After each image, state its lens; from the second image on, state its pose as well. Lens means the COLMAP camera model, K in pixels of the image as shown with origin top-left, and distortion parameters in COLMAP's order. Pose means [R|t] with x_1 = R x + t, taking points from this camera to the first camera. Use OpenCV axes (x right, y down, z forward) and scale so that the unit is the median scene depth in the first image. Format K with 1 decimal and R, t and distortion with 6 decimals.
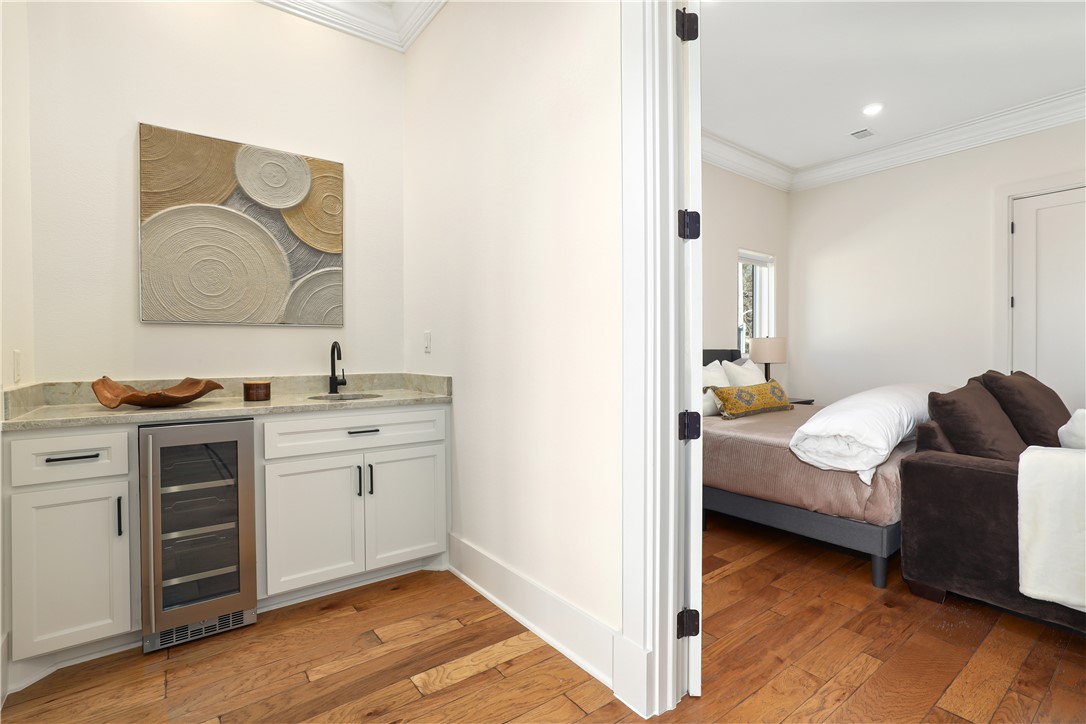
lens RADIAL K [[496.1, 0, 540.0], [0, 496.1, 357.1], [0, 0, 1]] dist [0.002387, 0.000140]
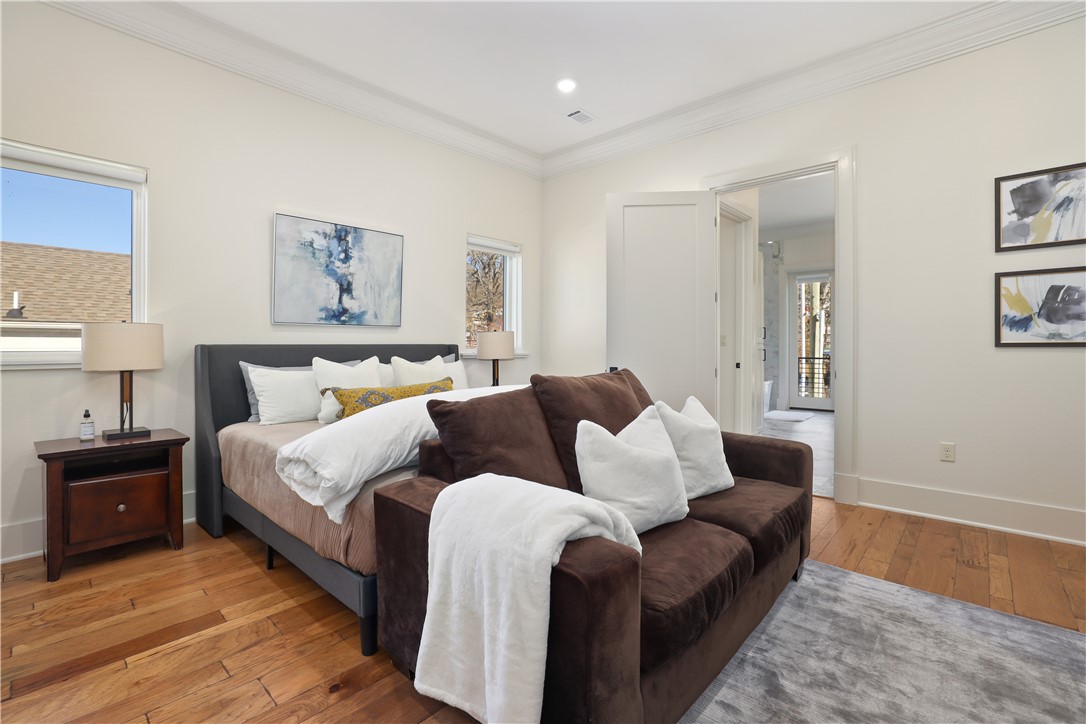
lens RADIAL K [[494.6, 0, 487.1], [0, 494.6, 342.9], [0, 0, 1]] dist [0.005471, 0.000349]
pose [[0.992533, 0.011247, 0.121458, 0.690242], [-0.009312, 0.999821, -0.016486, -0.006955], [-0.121622, 0.015232, 0.992460, 0.187771]]
